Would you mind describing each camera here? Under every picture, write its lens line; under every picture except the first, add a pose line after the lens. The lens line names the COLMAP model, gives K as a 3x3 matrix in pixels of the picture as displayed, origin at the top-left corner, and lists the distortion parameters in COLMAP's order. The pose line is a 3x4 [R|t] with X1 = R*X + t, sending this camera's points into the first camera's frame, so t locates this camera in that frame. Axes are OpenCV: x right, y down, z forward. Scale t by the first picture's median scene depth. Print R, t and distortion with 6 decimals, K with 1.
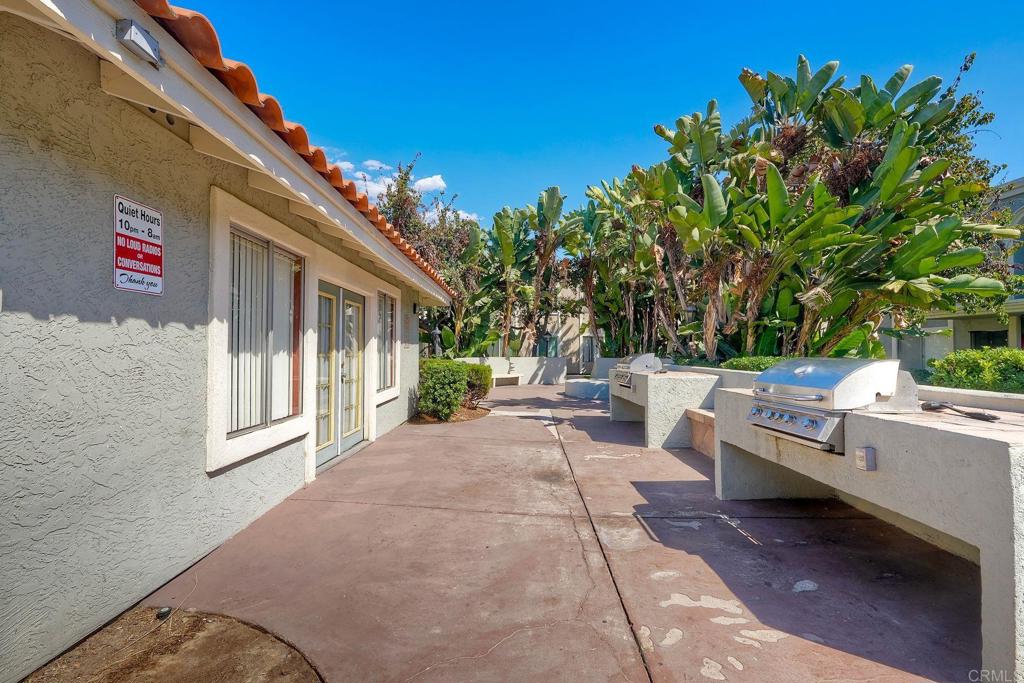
lens RADIAL K [[452.3, 0, 513.7], [0, 452.3, 343.0], [0, 0, 1]] dist [-0.001397, -0.000037]
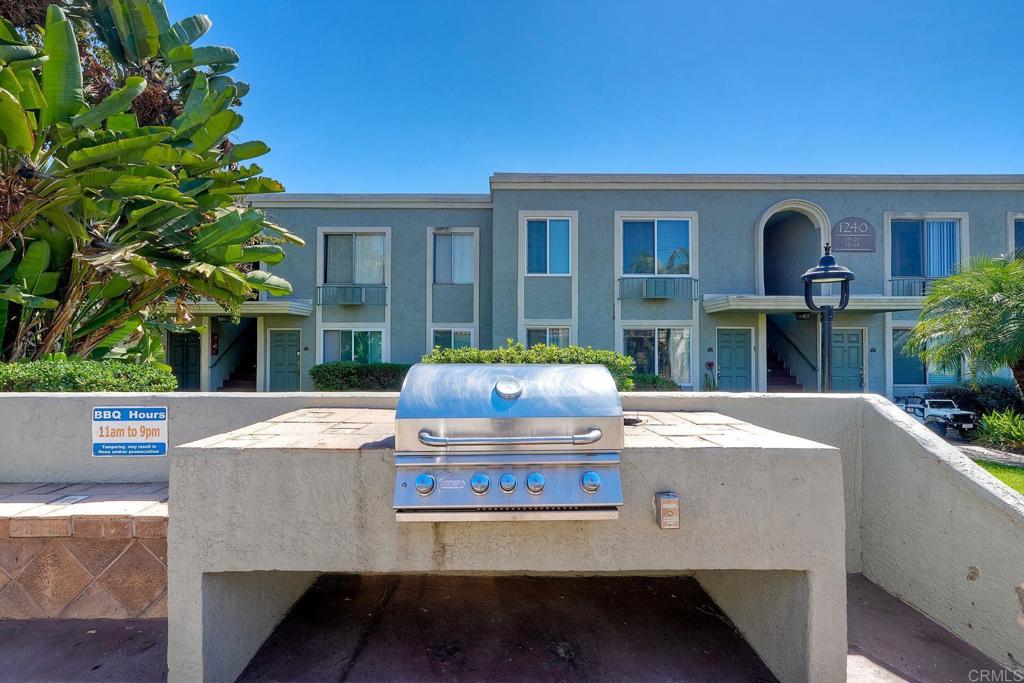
lens RADIAL K [[452.3, 0, 513.7], [0, 452.3, 343.0], [0, 0, 1]] dist [-0.001397, -0.000037]
pose [[0.006150, 0.014665, 0.999874, 0.027621], [-0.022109, 0.999650, -0.014526, 0.005527], [-0.999737, -0.022017, 0.006472, 0.421118]]
